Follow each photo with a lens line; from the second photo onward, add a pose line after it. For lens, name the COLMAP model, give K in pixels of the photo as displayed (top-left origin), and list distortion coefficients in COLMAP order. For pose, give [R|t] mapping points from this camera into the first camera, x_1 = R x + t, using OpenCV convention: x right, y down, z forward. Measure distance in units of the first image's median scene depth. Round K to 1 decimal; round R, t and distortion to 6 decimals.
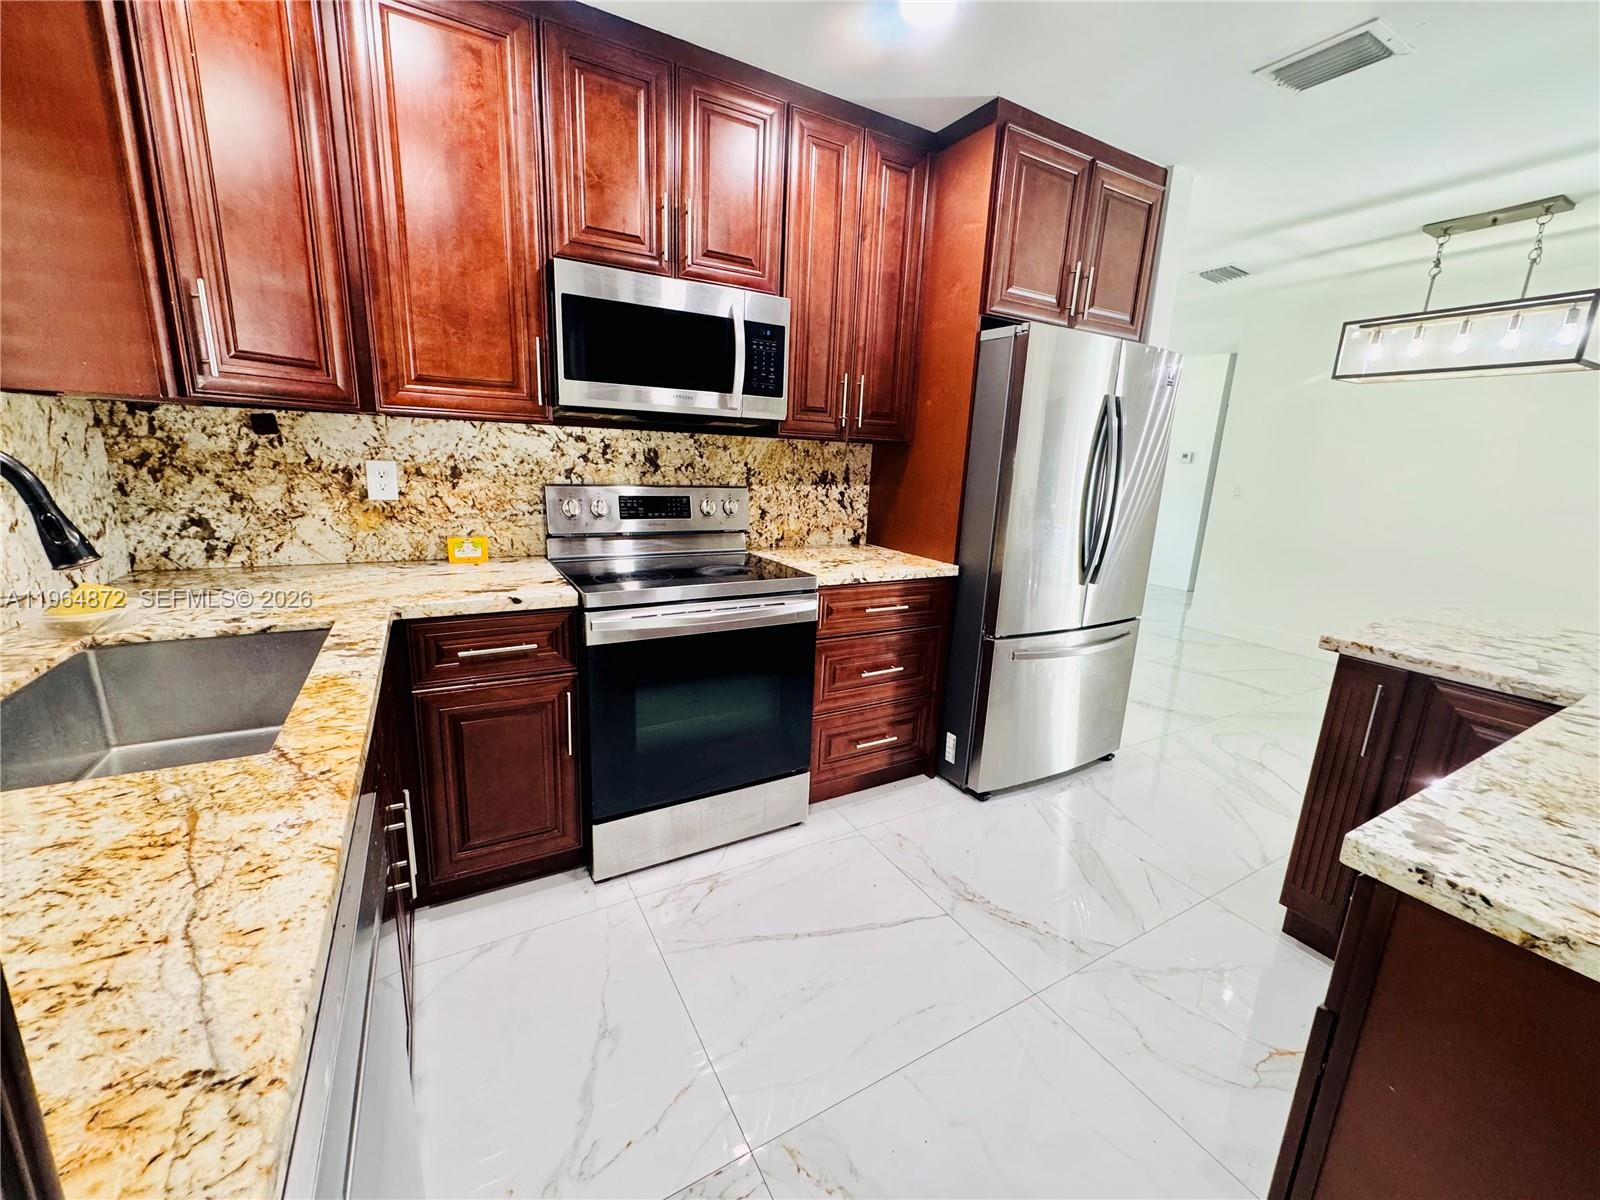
lens RADIAL K [[639.3, 0, 802.5], [0, 639.3, 598.5], [0, 0, 1]] dist [0.003687, 0.000482]
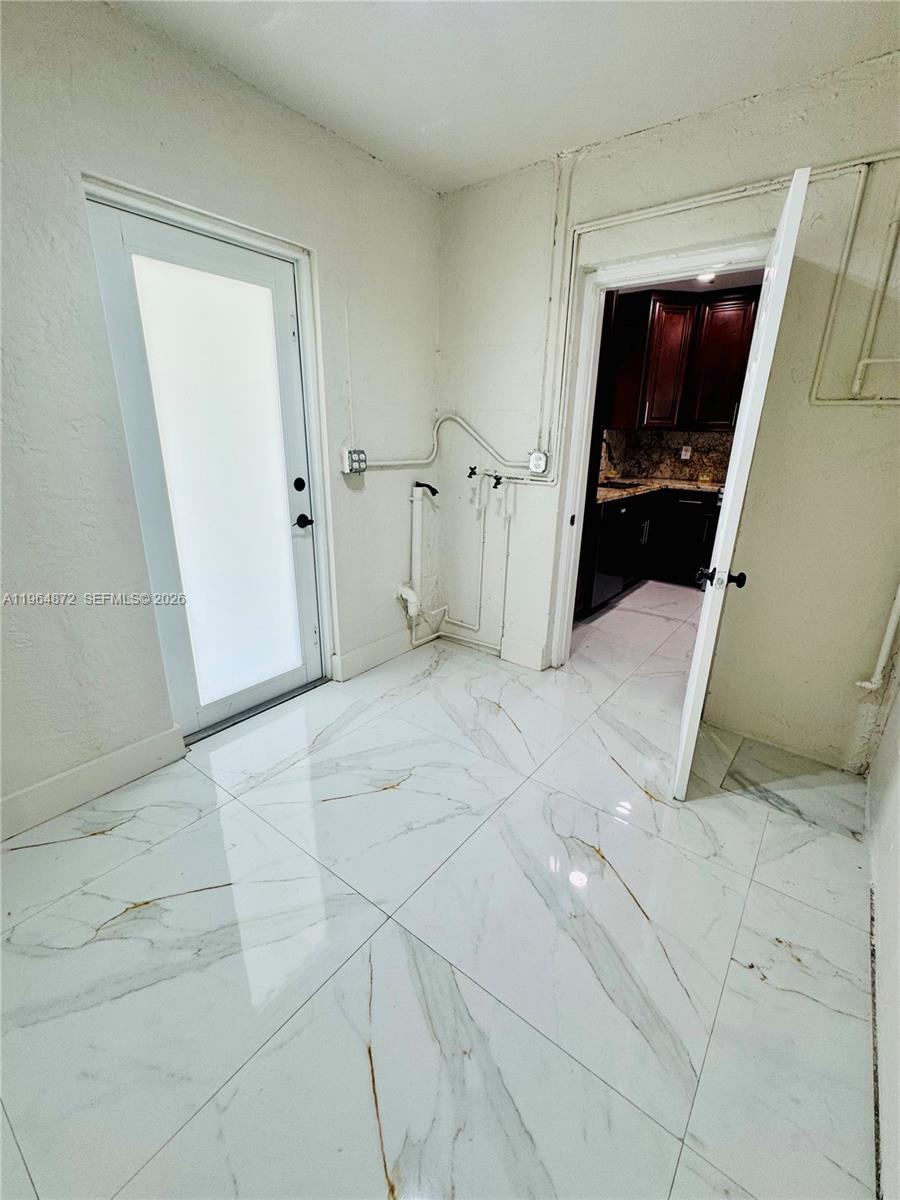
lens RADIAL K [[513.8, 0, 453.8], [0, 513.8, 598.6], [0, 0, 1]] dist [0.001107, 0.000069]
pose [[0.392006, 0.253077, -0.884468, 1.345367], [-0.209944, 0.960657, 0.181828, 0.292177], [0.895687, 0.114411, 0.429716, -1.049554]]
